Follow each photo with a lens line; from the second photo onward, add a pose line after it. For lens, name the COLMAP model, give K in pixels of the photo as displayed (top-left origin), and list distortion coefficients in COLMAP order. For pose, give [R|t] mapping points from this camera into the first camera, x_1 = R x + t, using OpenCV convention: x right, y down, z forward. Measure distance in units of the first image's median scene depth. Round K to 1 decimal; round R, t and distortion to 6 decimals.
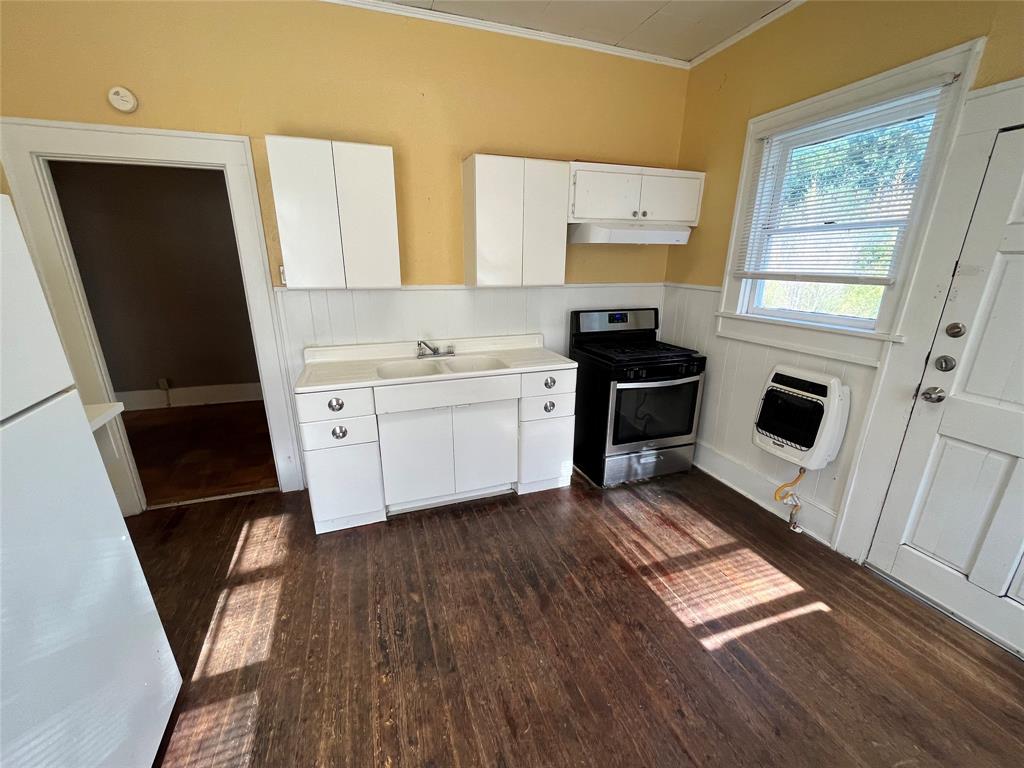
lens RADIAL K [[414.5, 0, 509.4], [0, 414.5, 384.8], [0, 0, 1]] dist [-0.006112, -0.000044]
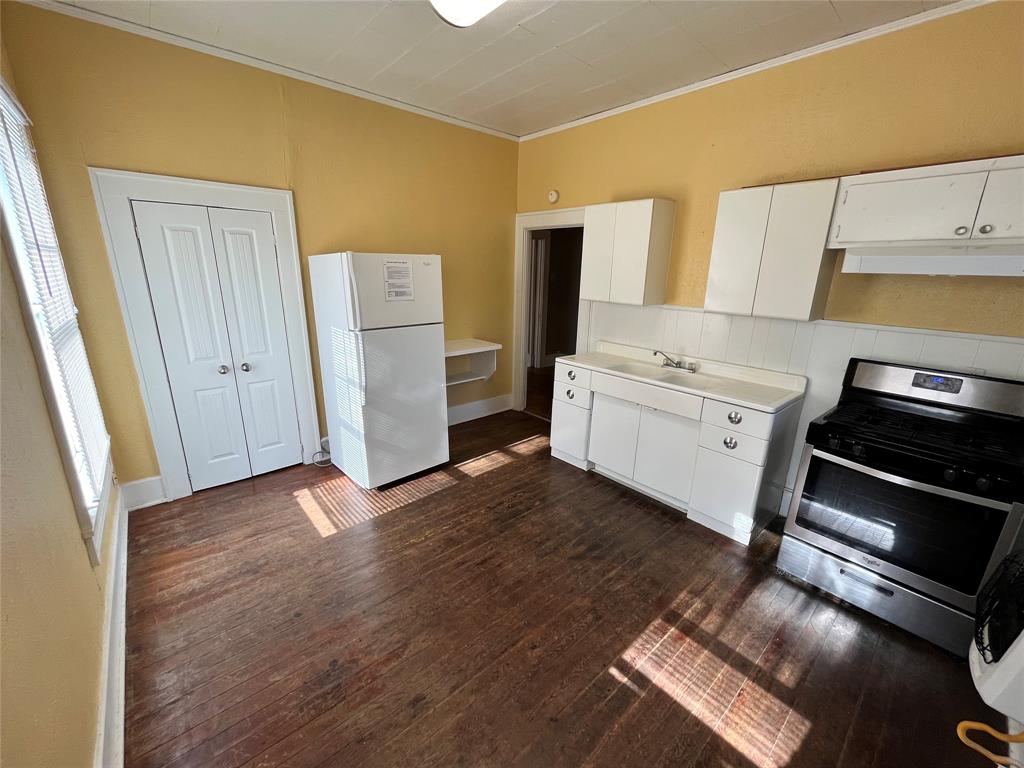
lens RADIAL K [[414.5, 0, 509.4], [0, 414.5, 384.8], [0, 0, 1]] dist [-0.006112, -0.000044]
pose [[0.372339, 0.254891, -0.892409, 0.817867], [-0.297628, 0.943557, 0.145321, -0.068177], [0.879080, 0.211498, 0.427186, 0.149542]]
